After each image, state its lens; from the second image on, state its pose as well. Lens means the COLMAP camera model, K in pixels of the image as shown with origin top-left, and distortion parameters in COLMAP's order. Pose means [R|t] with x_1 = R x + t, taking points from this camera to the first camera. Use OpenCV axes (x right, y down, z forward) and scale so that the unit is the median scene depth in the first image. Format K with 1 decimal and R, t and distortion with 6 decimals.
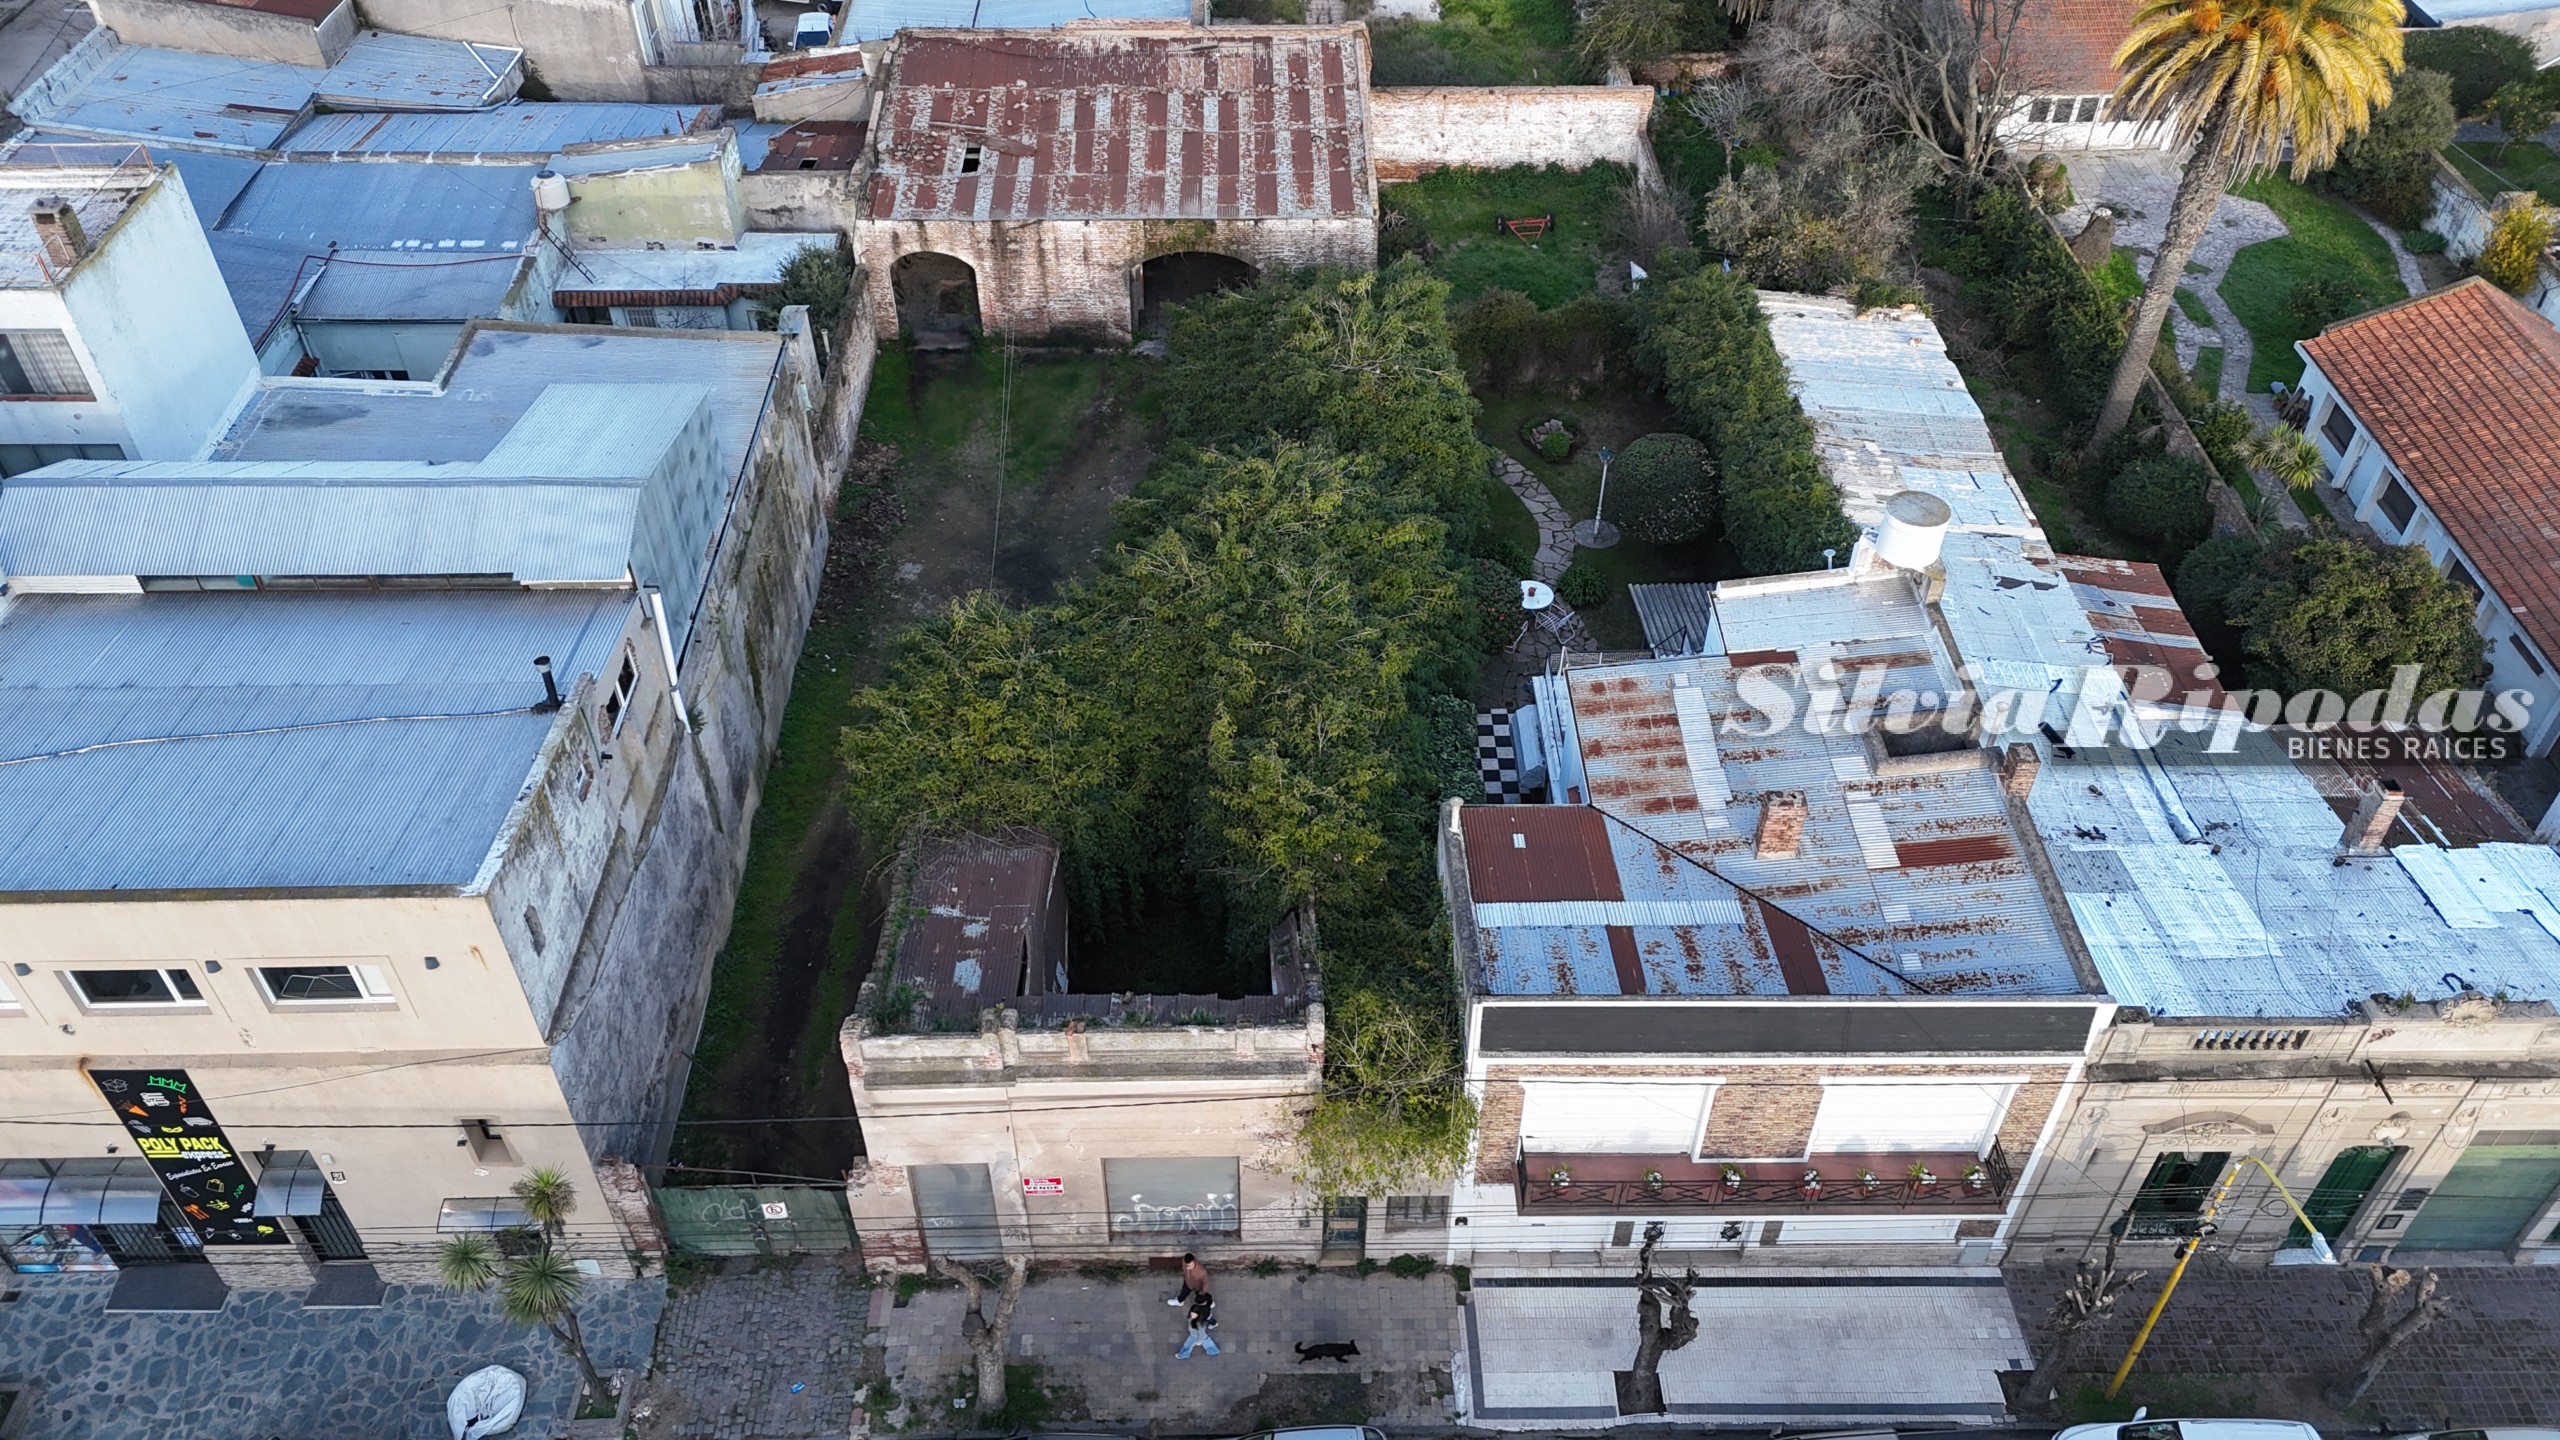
lens RADIAL K [[1899.8, 0, 1291.5], [0, 1899.8, 716.4], [0, 0, 1]] dist [0.074449, -0.044718]
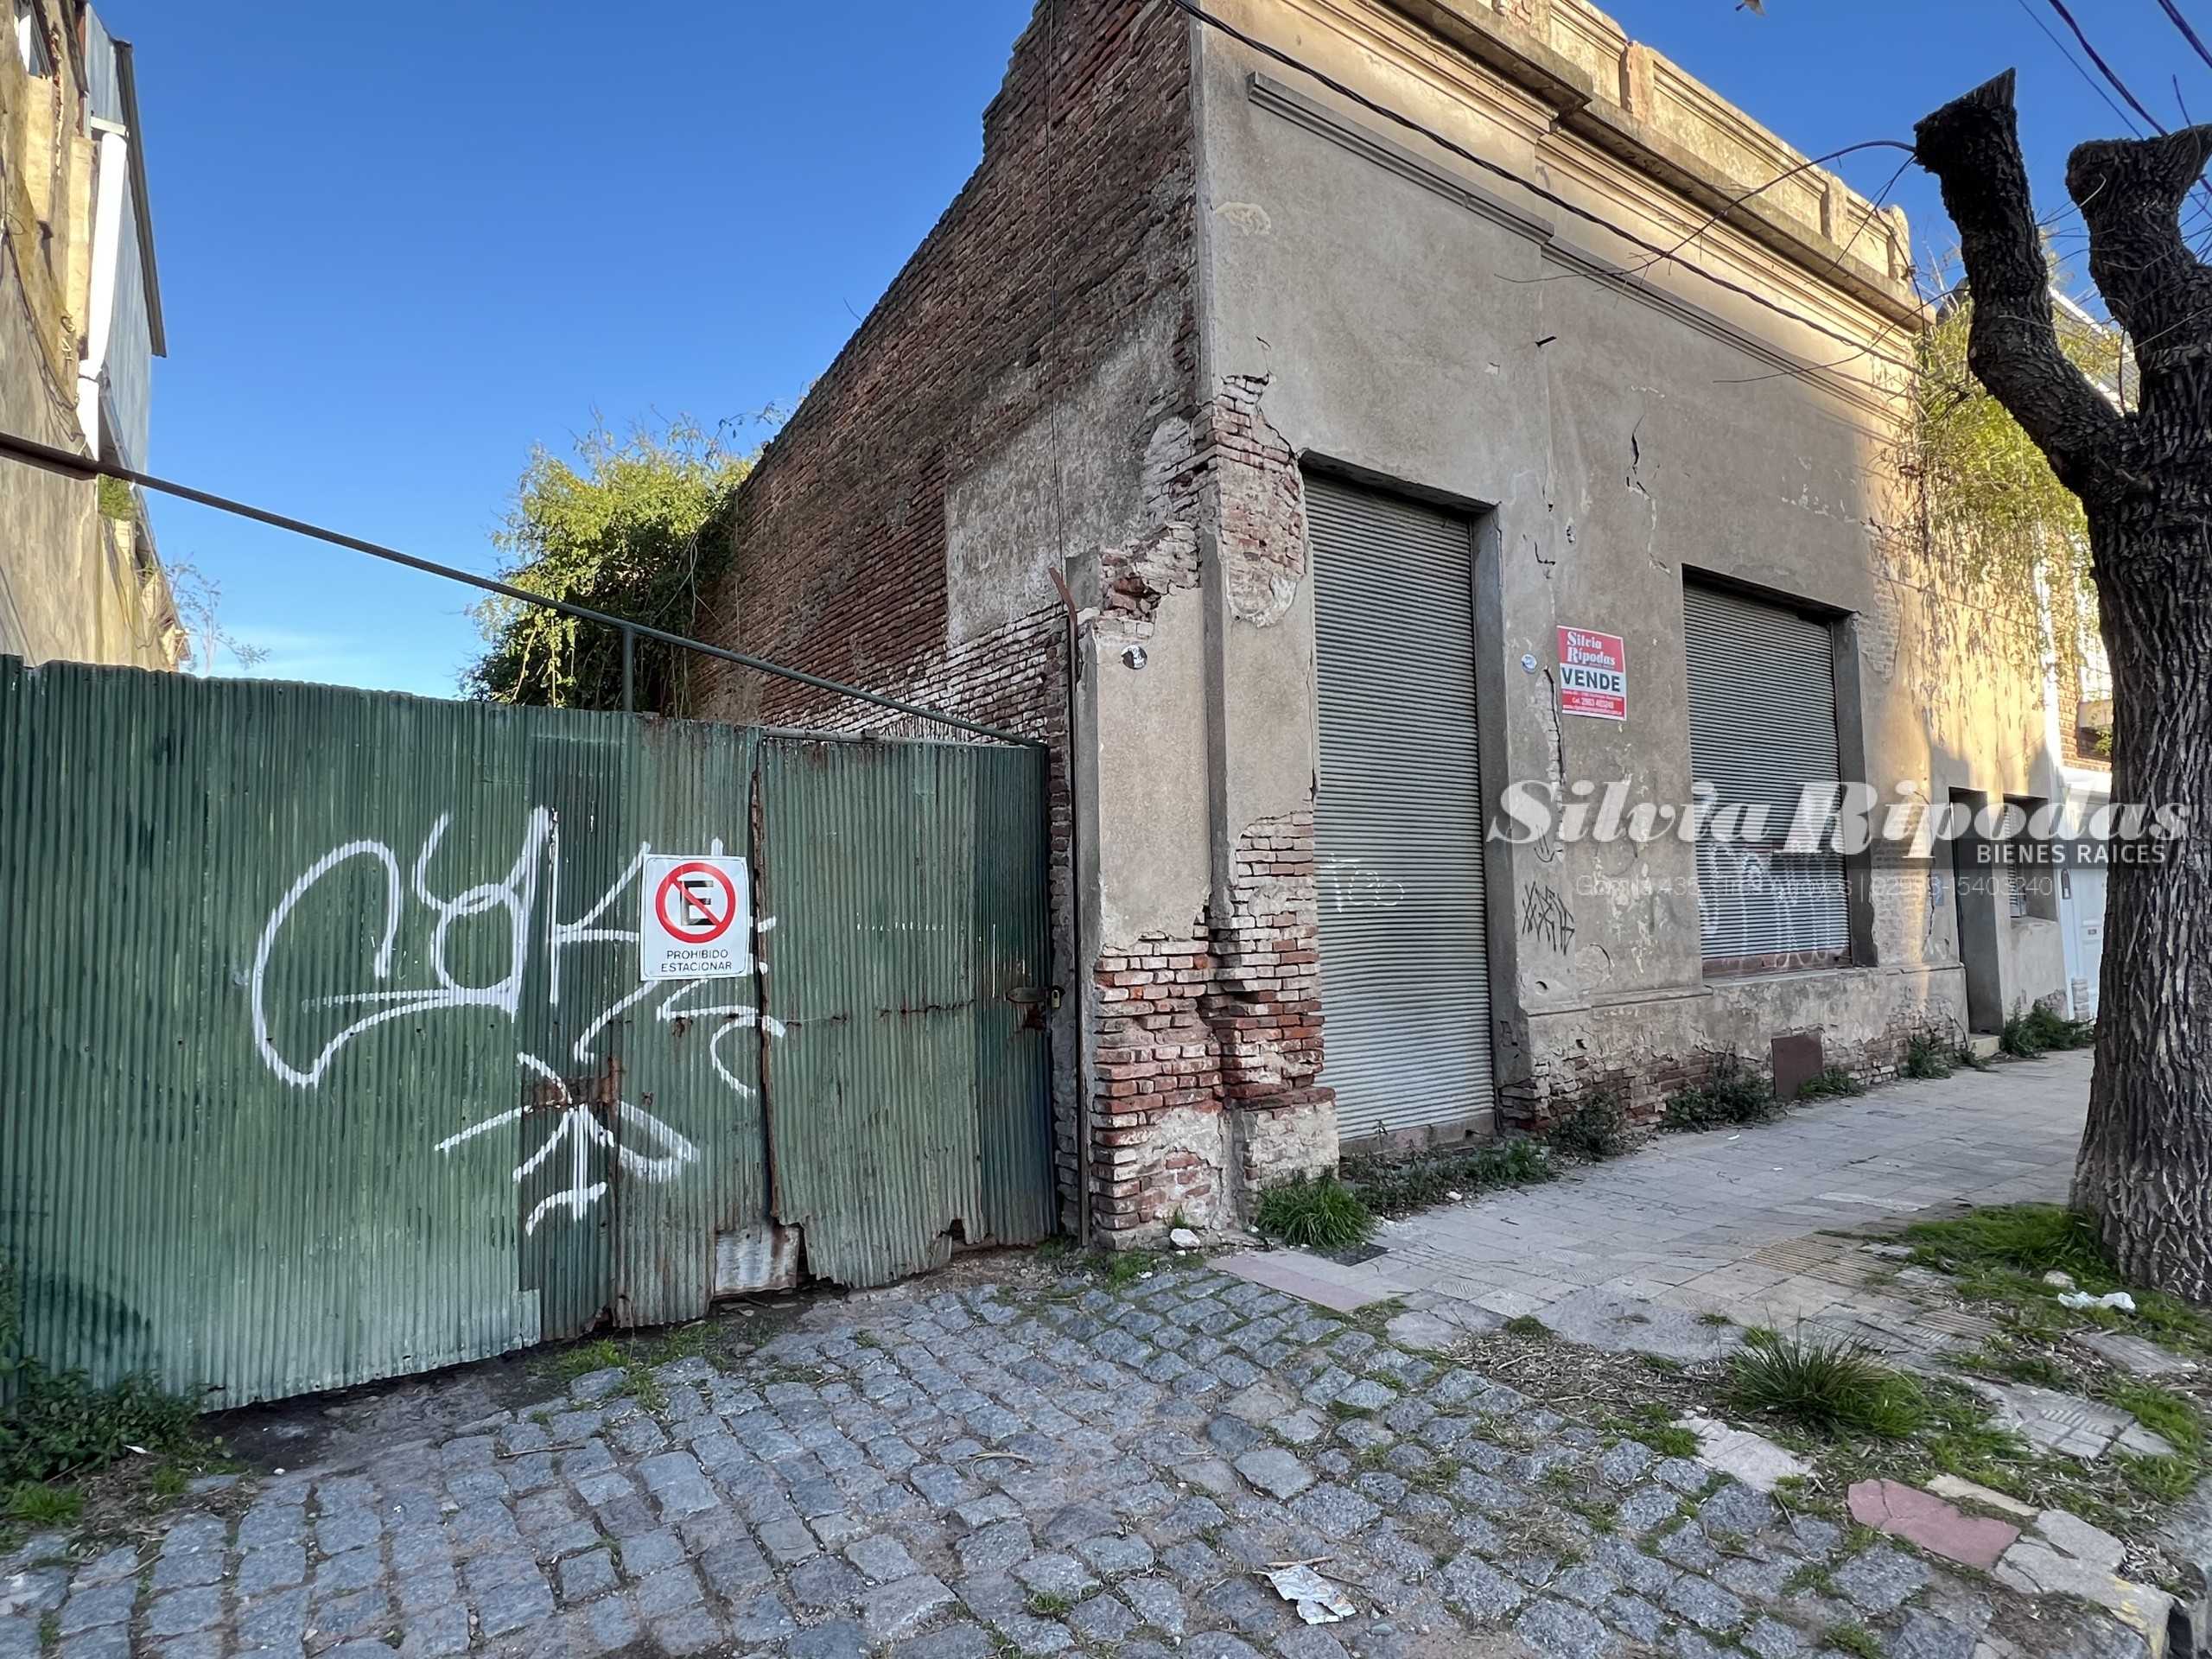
lens RADIAL K [[1174.9, 0, 1109.7], [0, 1174.9, 842.8], [0, 0, 1]] dist [0.003001, 0.000040]
pose [[0.832489, 0.009926, 0.553953, -0.306175], [0.393723, 0.692847, -0.604107, 0.349312], [-0.389801, 0.721016, 0.572880, 0.918435]]
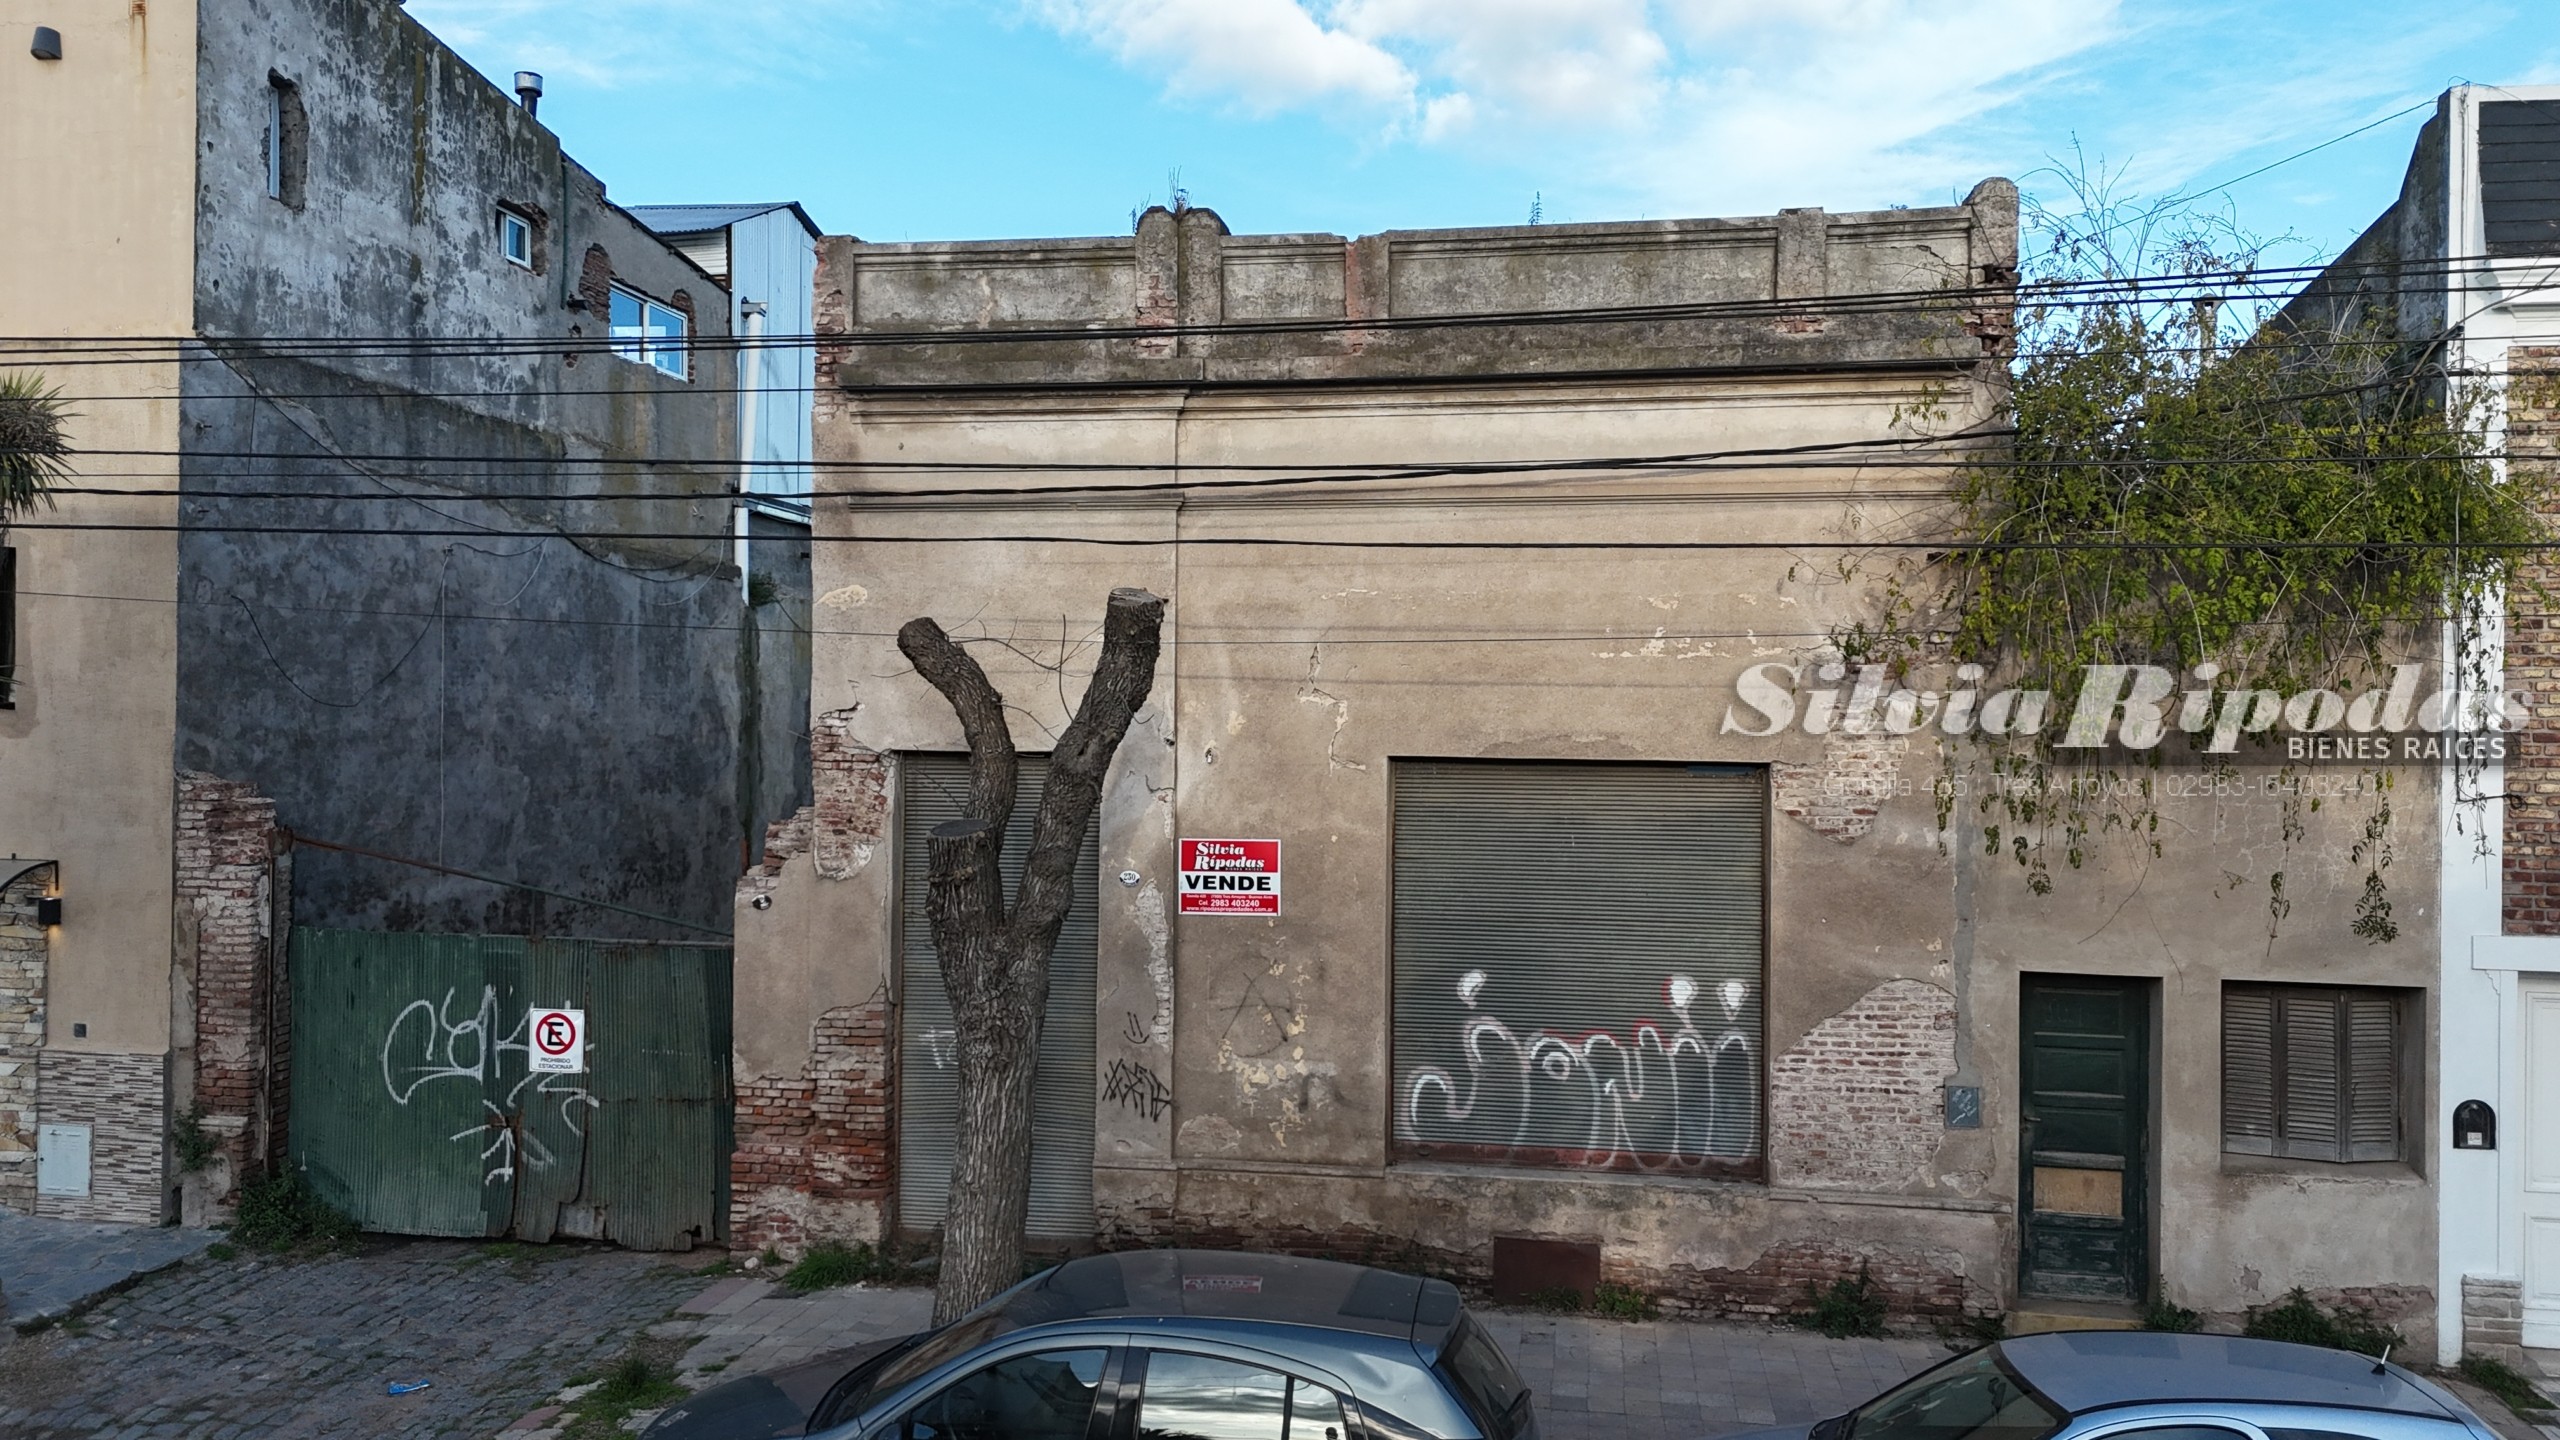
lens RADIAL K [[1899.8, 0, 1289.5], [0, 1899.8, 701.4], [0, 0, 1]] dist [0.074449, -0.044718]
pose [[0.985059, 0.003911, -0.172172, -0.052929], [-0.120325, 0.730873, -0.671823, 0.461206], [0.123209, 0.682502, 0.720424, 0.694153]]
